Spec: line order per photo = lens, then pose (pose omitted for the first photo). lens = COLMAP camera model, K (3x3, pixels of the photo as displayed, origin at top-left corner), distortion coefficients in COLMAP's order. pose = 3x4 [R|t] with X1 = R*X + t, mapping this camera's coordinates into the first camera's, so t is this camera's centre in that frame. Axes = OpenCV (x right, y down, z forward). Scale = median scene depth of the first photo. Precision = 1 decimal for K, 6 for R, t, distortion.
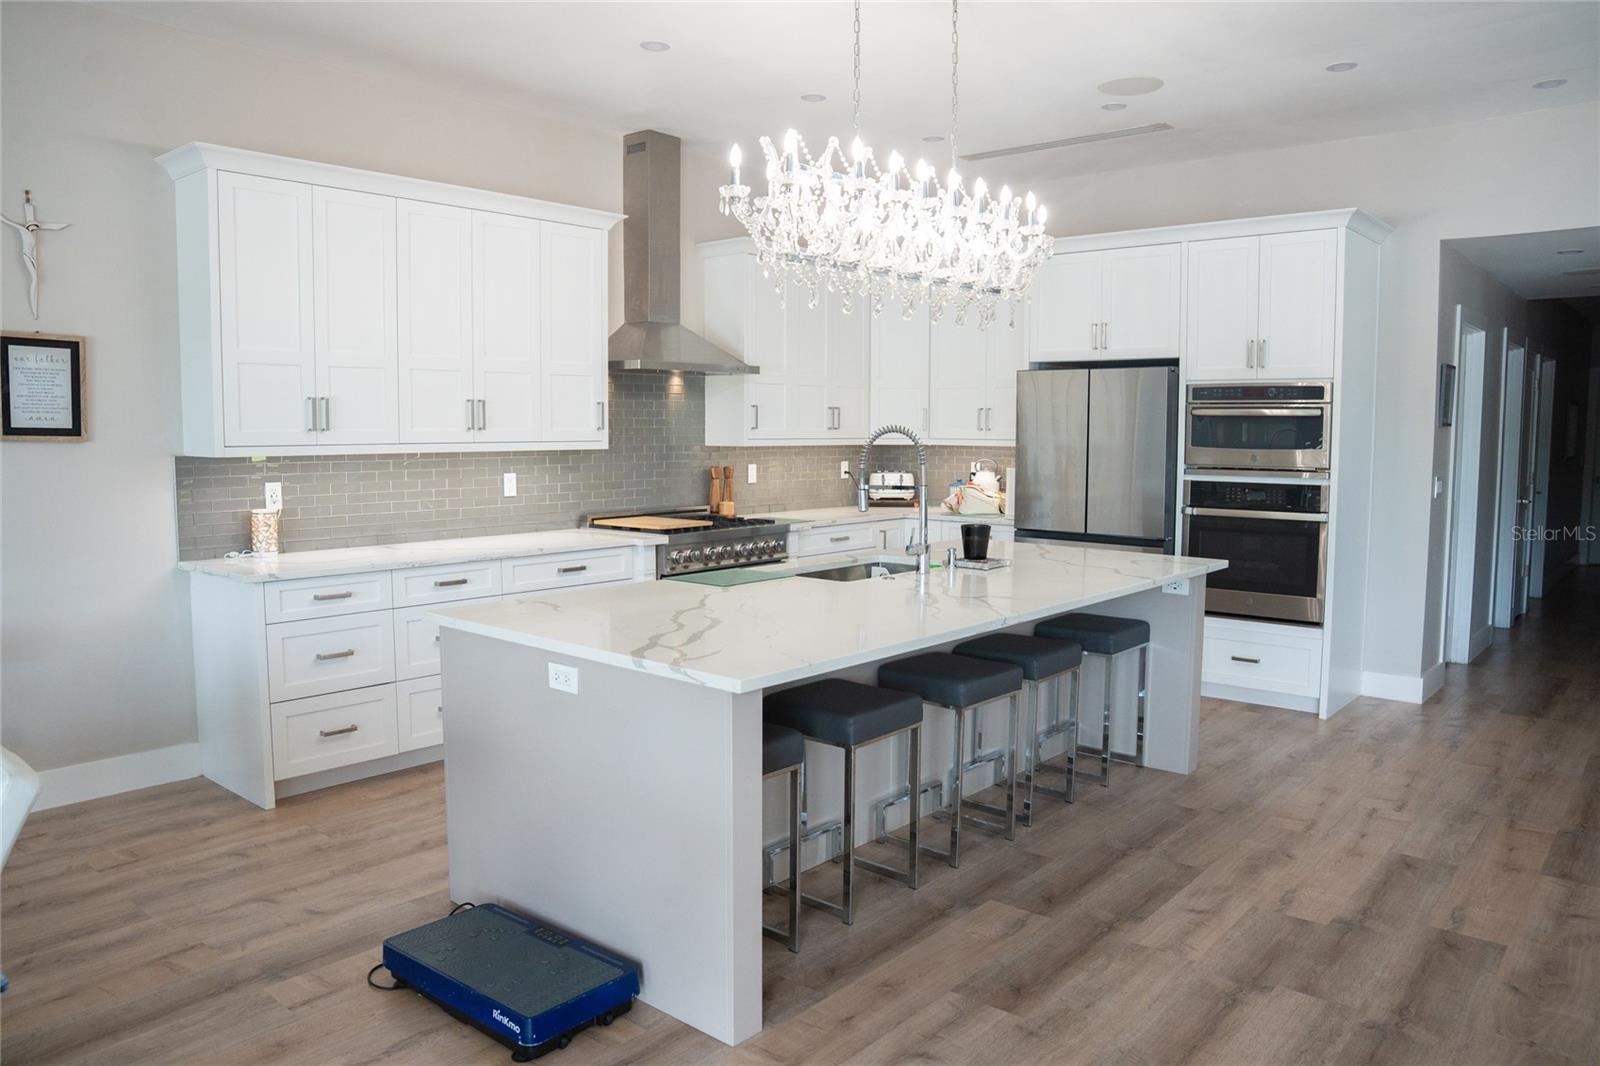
lens RADIAL K [[1099.4, 0, 797.0], [0, 1099.4, 533.3], [0, 0, 1]] dist [-0.139685, 0.110845]
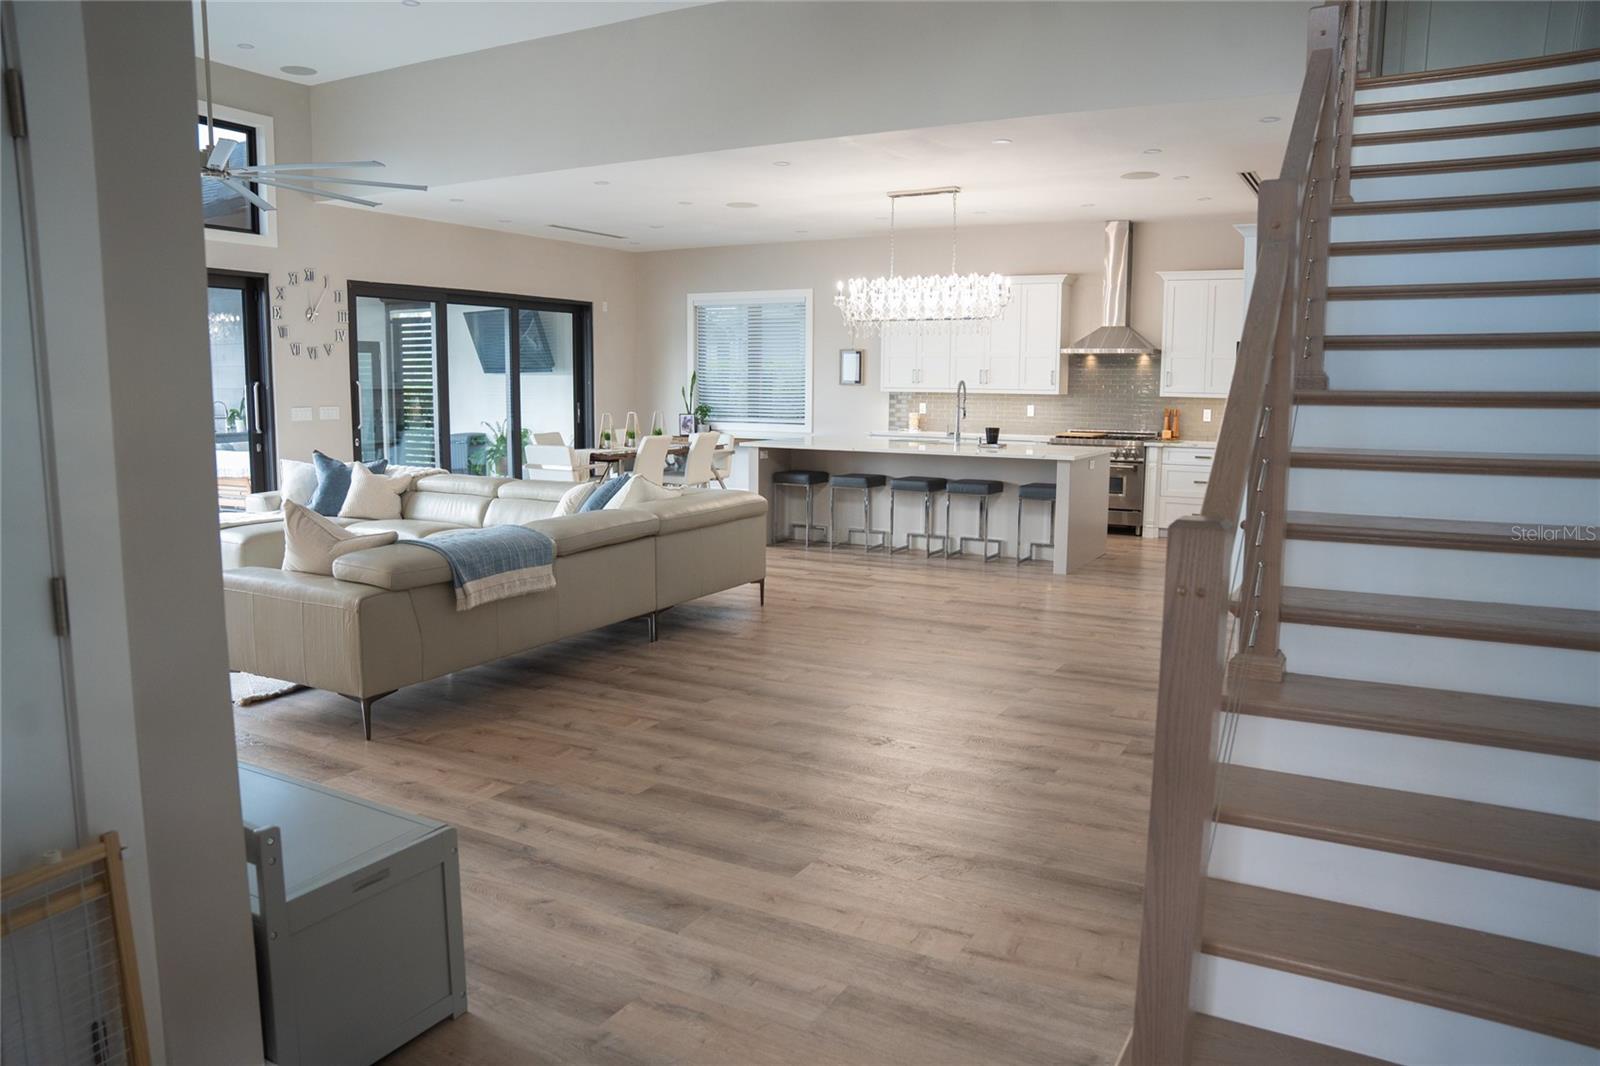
lens RADIAL K [[1099.4, 0, 797.0], [0, 1099.4, 533.3], [0, 0, 1]] dist [-0.139685, 0.110845]
pose [[0.202845, 0.119189, -0.971930, 2.195131], [-0.105684, 0.989431, 0.099279, 0.030516], [0.973491, 0.082579, 0.213297, 0.216025]]
